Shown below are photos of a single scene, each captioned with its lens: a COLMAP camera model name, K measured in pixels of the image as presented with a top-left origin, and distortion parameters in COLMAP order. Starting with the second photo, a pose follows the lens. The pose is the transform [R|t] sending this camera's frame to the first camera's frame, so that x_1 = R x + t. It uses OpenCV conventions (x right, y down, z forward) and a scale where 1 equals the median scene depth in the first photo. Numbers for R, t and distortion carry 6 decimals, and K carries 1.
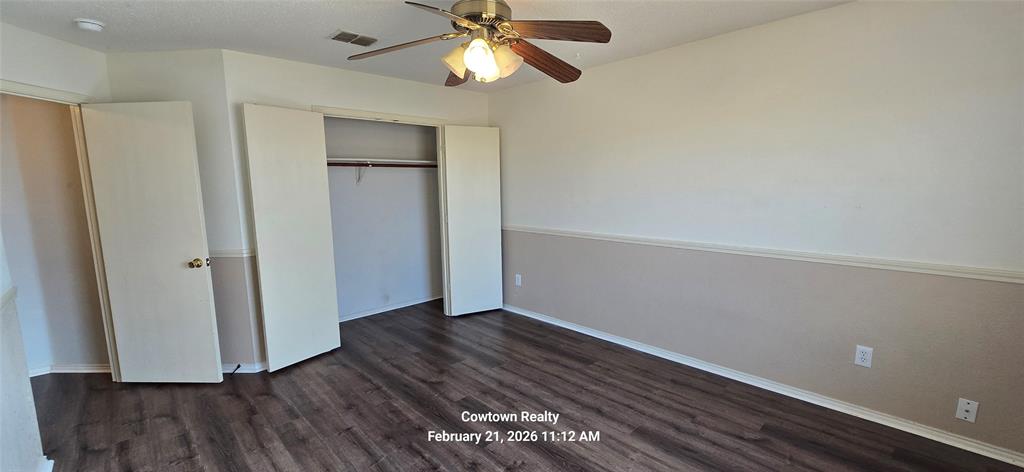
lens RADIAL K [[421.2, 0, 510.0], [0, 421.2, 239.3], [0, 0, 1]] dist [-0.001150, -0.000328]
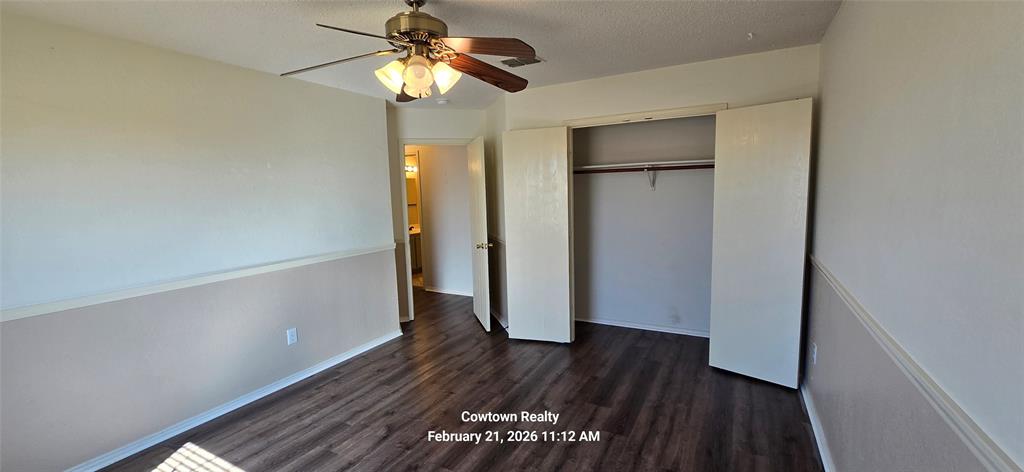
lens RADIAL K [[421.2, 0, 510.0], [0, 421.2, 239.3], [0, 0, 1]] dist [-0.001150, -0.000328]
pose [[0.300498, 0.117409, -0.946528, 0.521146], [-0.104800, 0.990450, 0.089586, -0.083730], [0.948007, 0.072276, 0.309933, 0.491843]]
